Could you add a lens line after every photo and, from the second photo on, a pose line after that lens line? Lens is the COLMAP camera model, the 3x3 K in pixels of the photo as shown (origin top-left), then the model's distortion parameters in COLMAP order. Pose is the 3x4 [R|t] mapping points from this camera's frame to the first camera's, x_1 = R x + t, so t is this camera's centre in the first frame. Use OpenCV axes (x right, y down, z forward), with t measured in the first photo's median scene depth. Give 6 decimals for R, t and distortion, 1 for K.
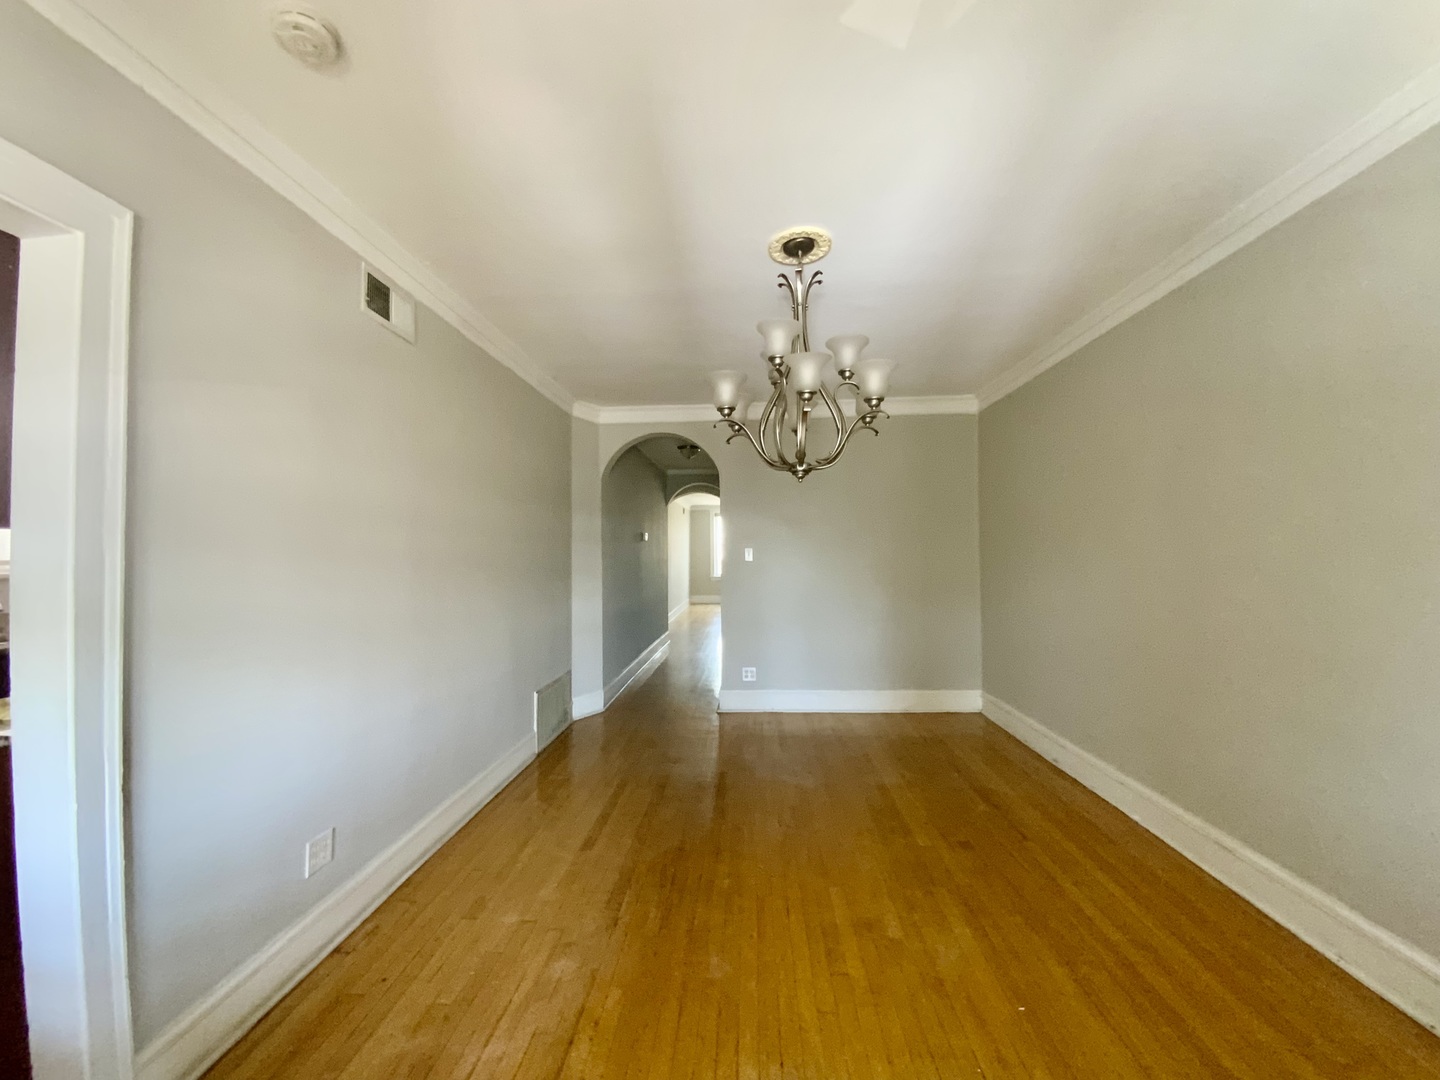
lens RADIAL K [[586.1, 0, 718.2], [0, 586.1, 539.2], [0, 0, 1]] dist [0.046360, -0.026712]
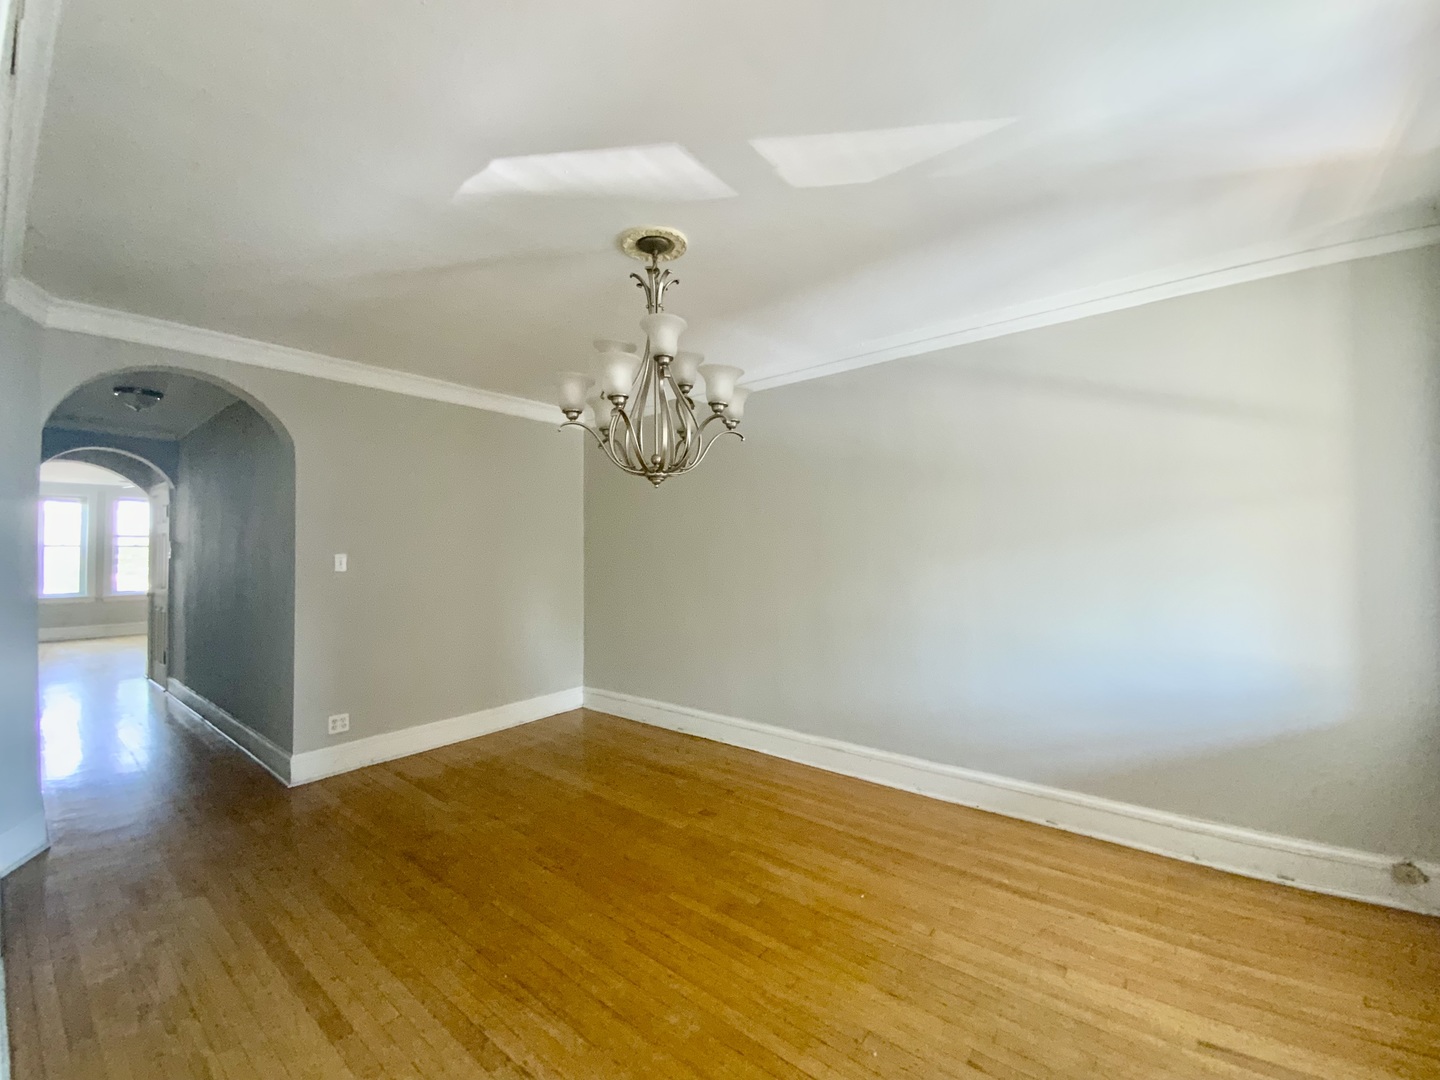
lens RADIAL K [[586.1, 0, 718.2], [0, 586.1, 539.2], [0, 0, 1]] dist [0.046360, -0.026712]
pose [[0.586169, 0.023936, 0.809835, -0.509609], [-0.017473, 0.999704, -0.016900, 0.001065], [-0.810001, -0.004244, 0.586414, 0.305074]]
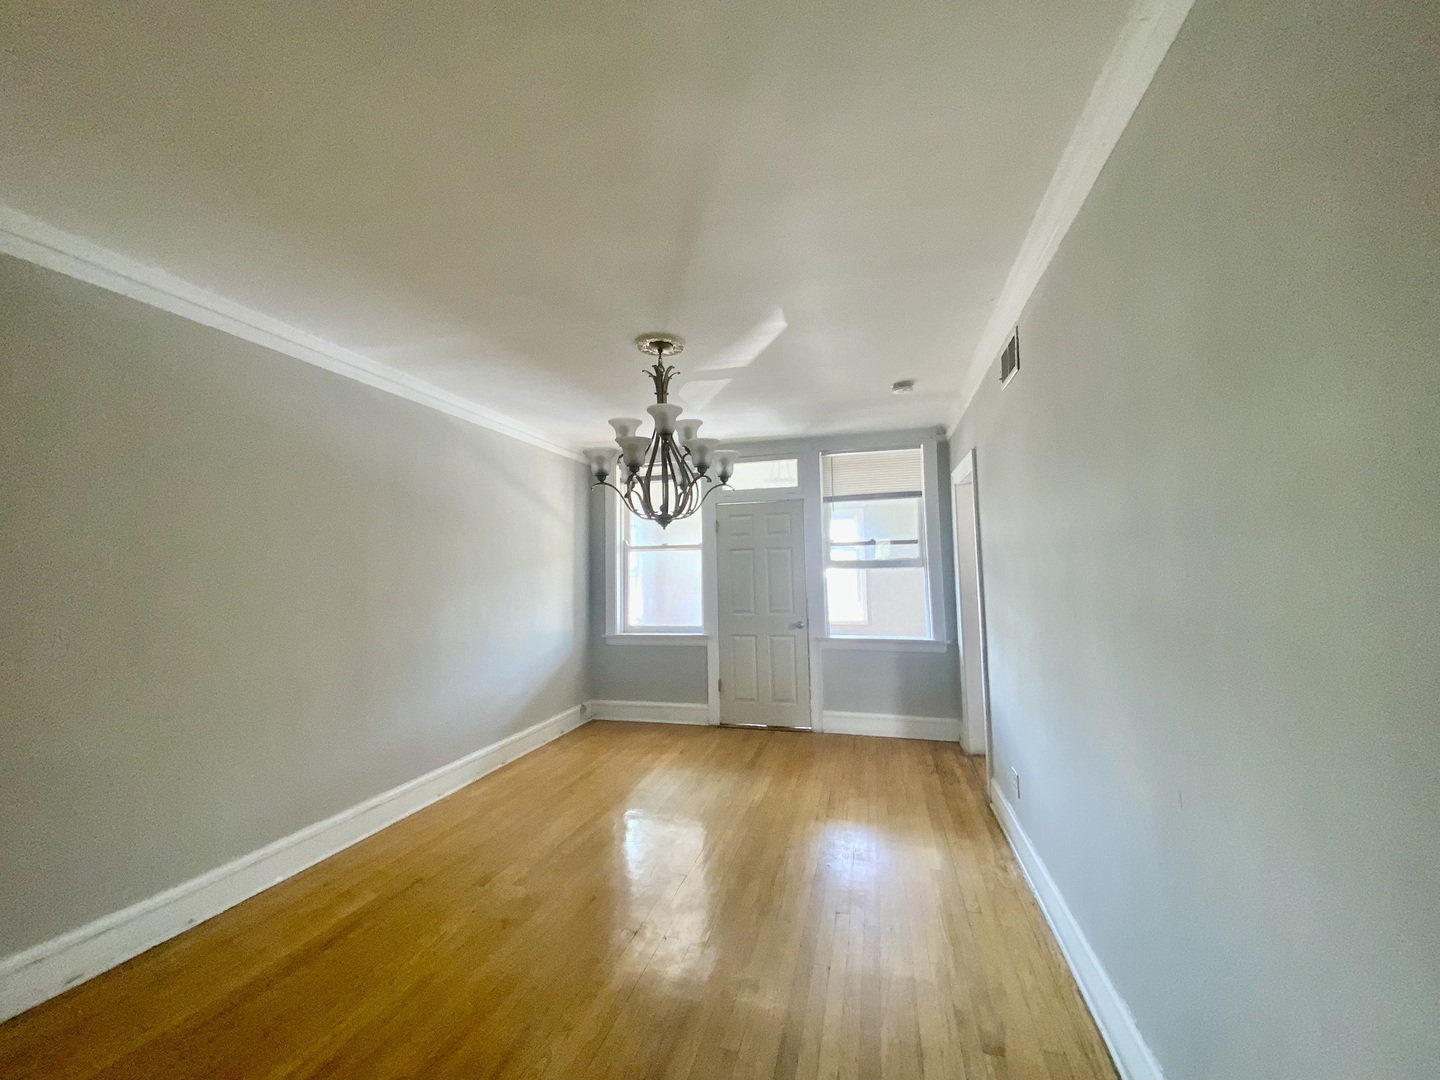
lens RADIAL K [[586.1, 0, 718.2], [0, 586.1, 539.2], [0, 0, 1]] dist [0.046360, -0.026712]
pose [[-0.976429, 0.036204, 0.212782, -0.207671], [0.018005, 0.996058, -0.086854, 0.030302], [-0.215088, -0.080975, -0.973232, 1.905595]]
